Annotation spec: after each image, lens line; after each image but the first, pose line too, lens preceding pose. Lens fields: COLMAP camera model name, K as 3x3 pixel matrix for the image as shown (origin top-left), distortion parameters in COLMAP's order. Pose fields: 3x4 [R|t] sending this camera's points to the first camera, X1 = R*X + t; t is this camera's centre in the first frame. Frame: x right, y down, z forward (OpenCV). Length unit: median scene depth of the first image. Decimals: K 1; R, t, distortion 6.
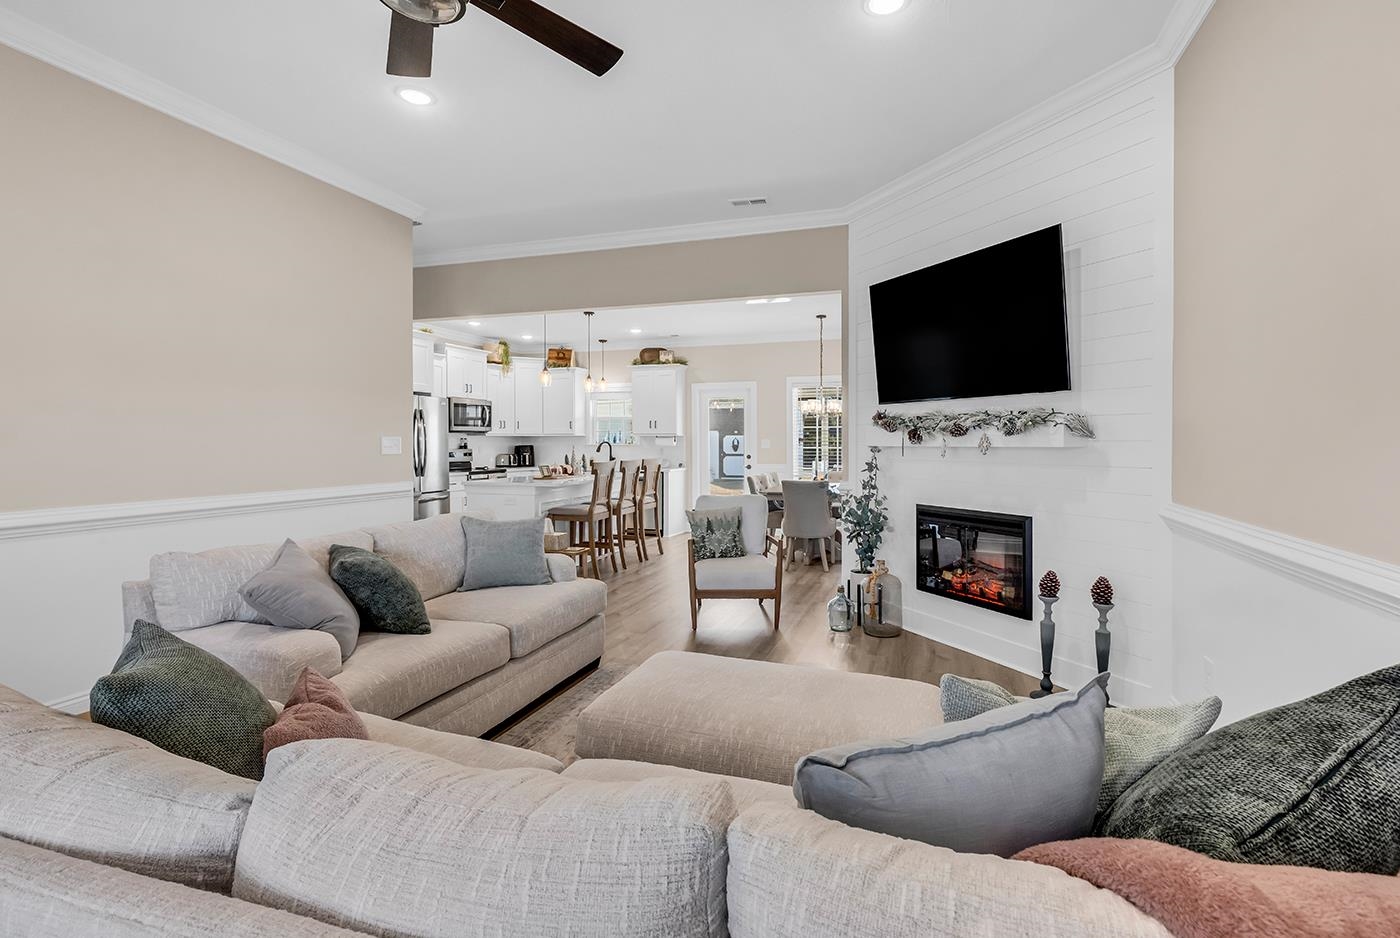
lens RADIAL K [[634.7, 0, 740.2], [0, 634.7, 441.0], [0, 0, 1]] dist [0.010562, -0.002501]
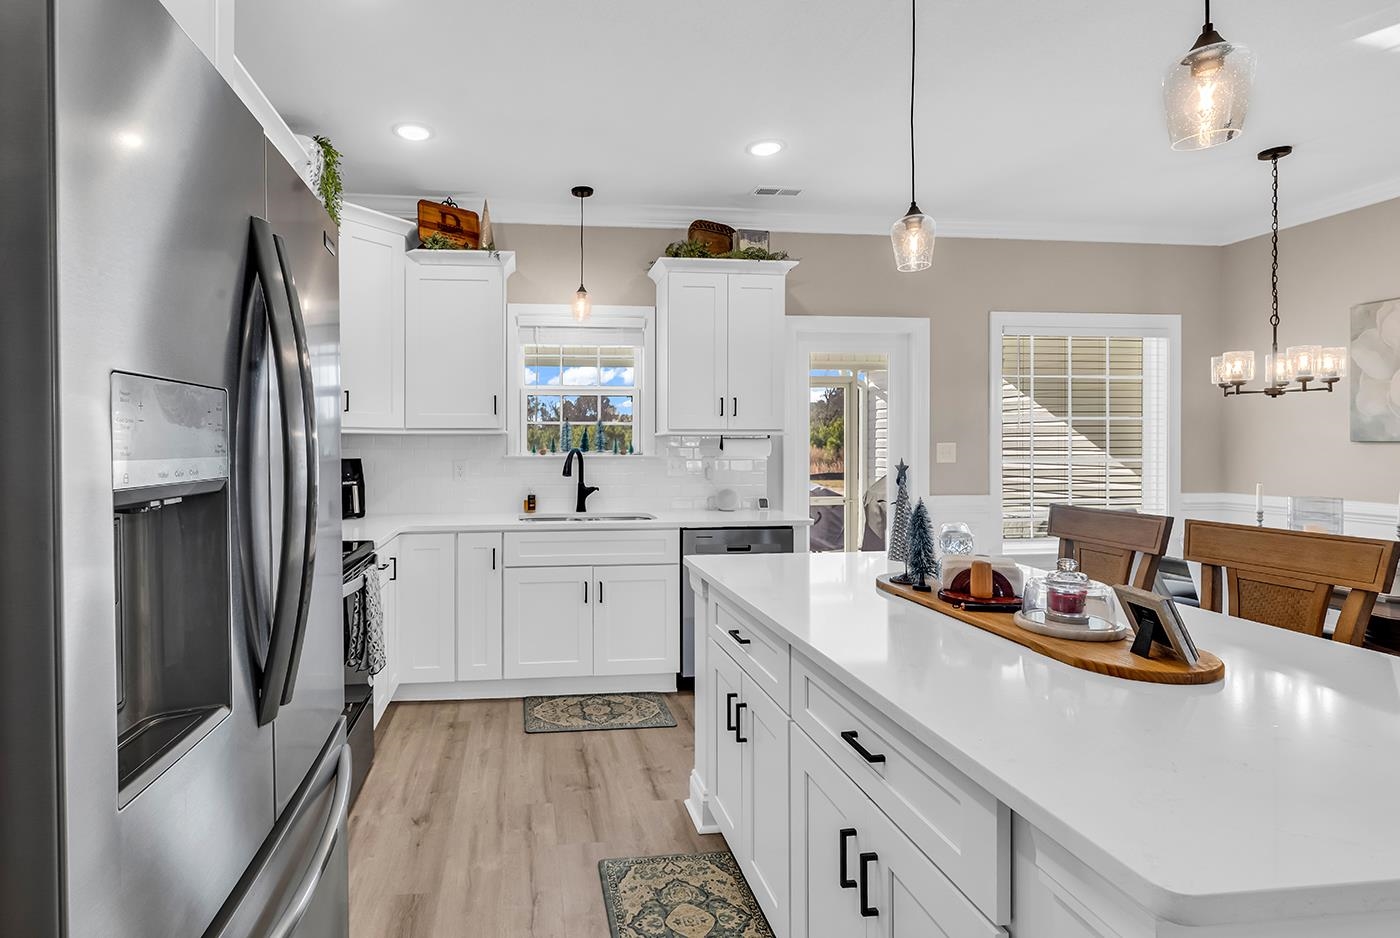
lens RADIAL K [[662.9, 0, 606.7], [0, 662.9, 447.7], [0, 0, 1]] dist [-0.004444, -0.000384]
pose [[0.923539, 0.000634, 0.383503, -0.384288], [-0.001608, 0.999996, 0.002220, -0.000184], [-0.383500, -0.002667, 0.923537, 0.657701]]
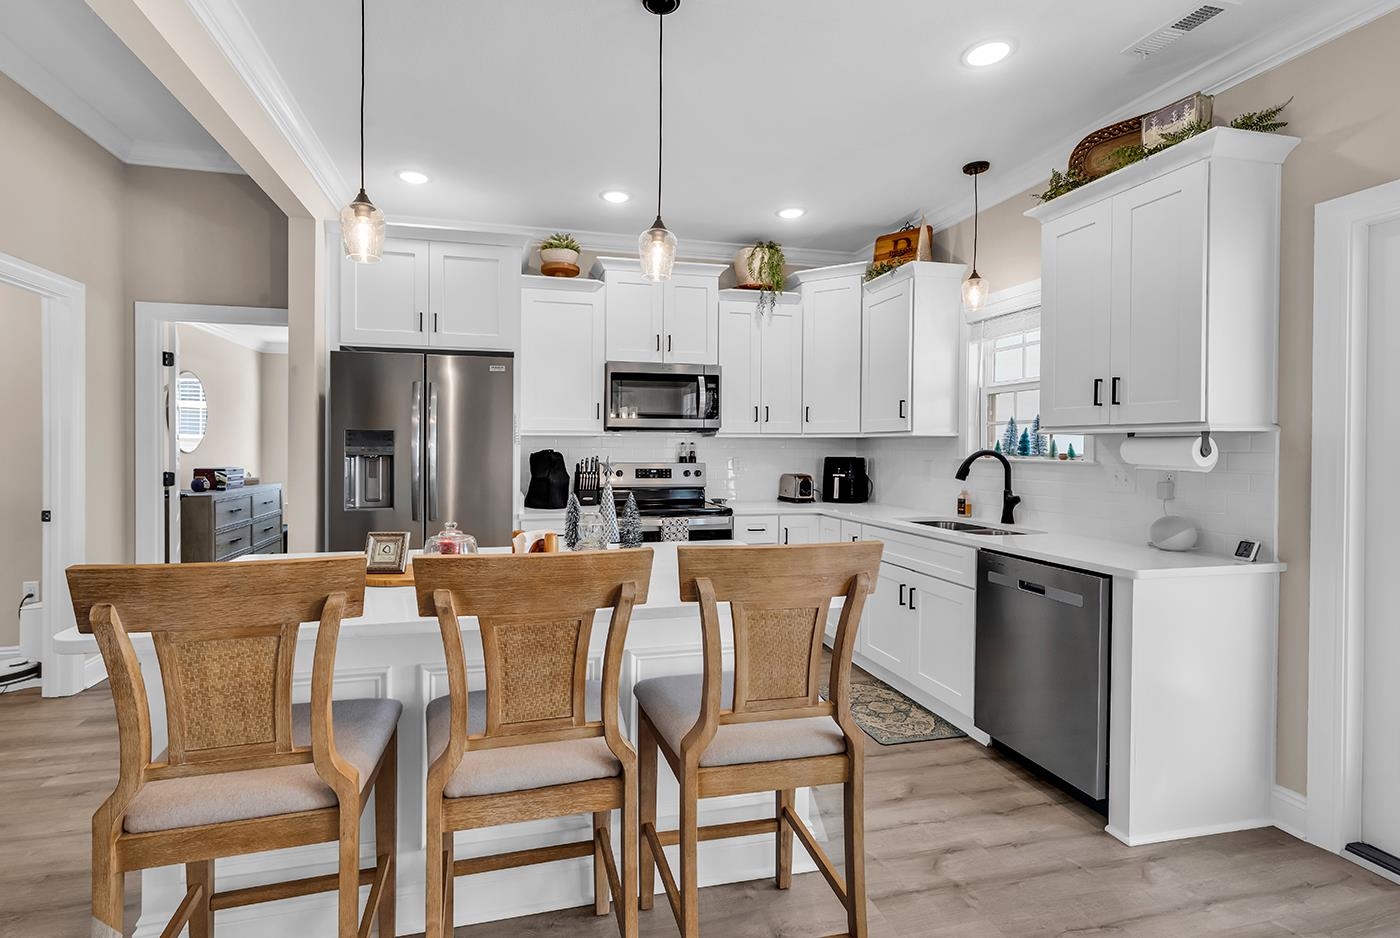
lens RADIAL K [[634.7, 0, 658.4], [0, 634.7, 457.9], [0, 0, 1]] dist [0.010562, -0.002501]
pose [[0.505384, 0.020120, -0.862660, 0.007144], [-0.002028, 0.999753, 0.022130, -0.002601], [0.862892, -0.009435, 0.505300, 0.710637]]
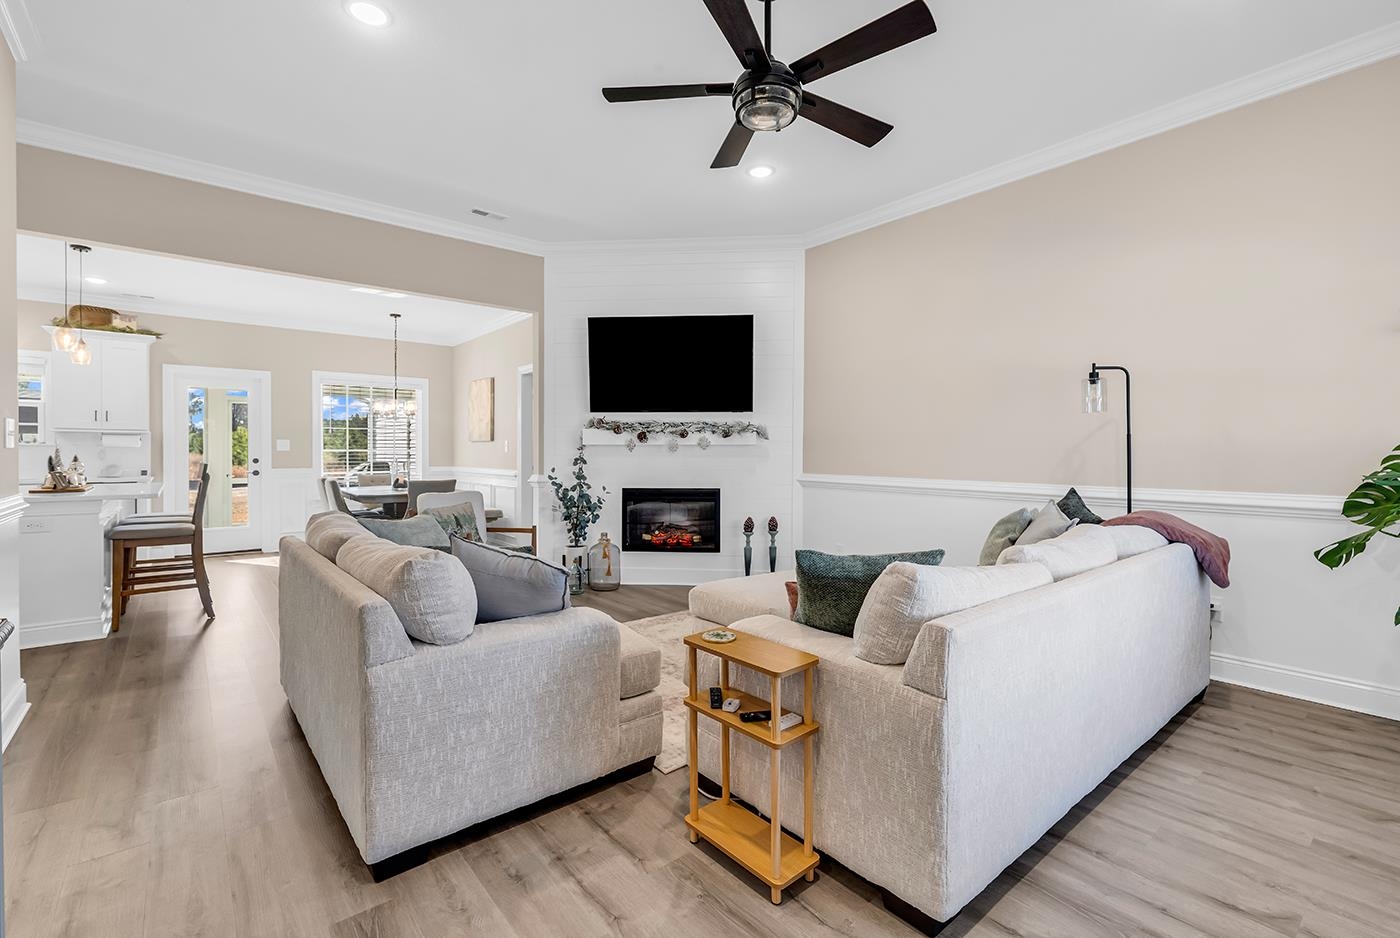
lens RADIAL K [[614.7, 0, 667.1], [0, 614.7, 458.9], [0, 0, 1]] dist [0.029526, -0.002292]
pose [[0.584796, -0.007375, 0.811147, -0.349176], [-0.005259, 0.999903, 0.012883, 0.010105], [-0.811163, -0.011800, 0.584701, 0.078463]]
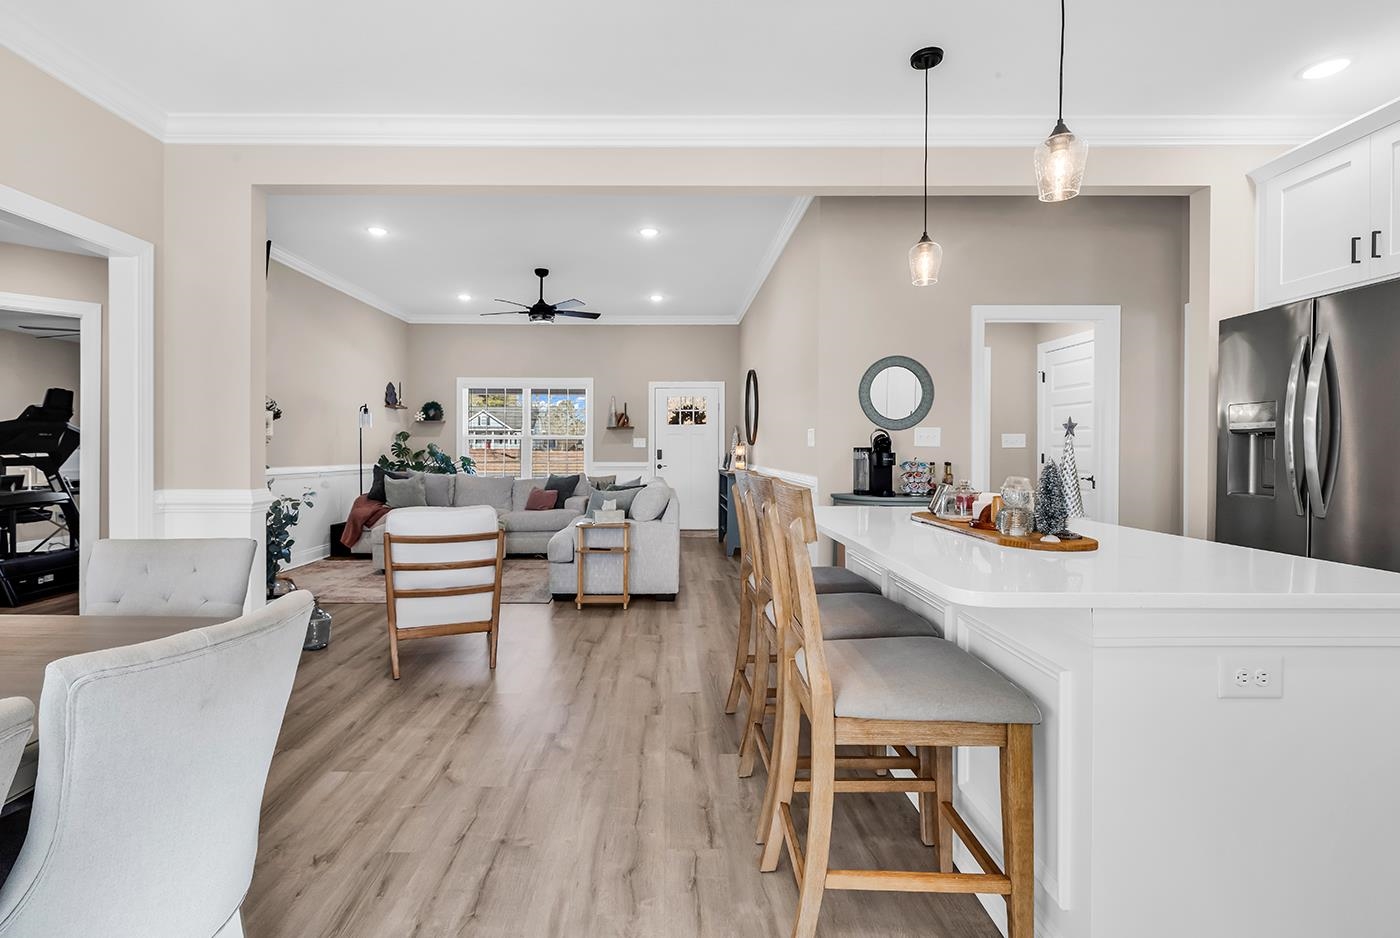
lens RADIAL K [[662.9, 0, 658.1], [0, 662.9, 453.9], [0, 0, 1]] dist [-0.004444, -0.000384]
pose [[-0.961756, -0.000496, -0.273908, -0.023883], [-0.001171, 0.999997, 0.002302, 0.014307], [0.273906, 0.002535, -0.961753, 0.991149]]
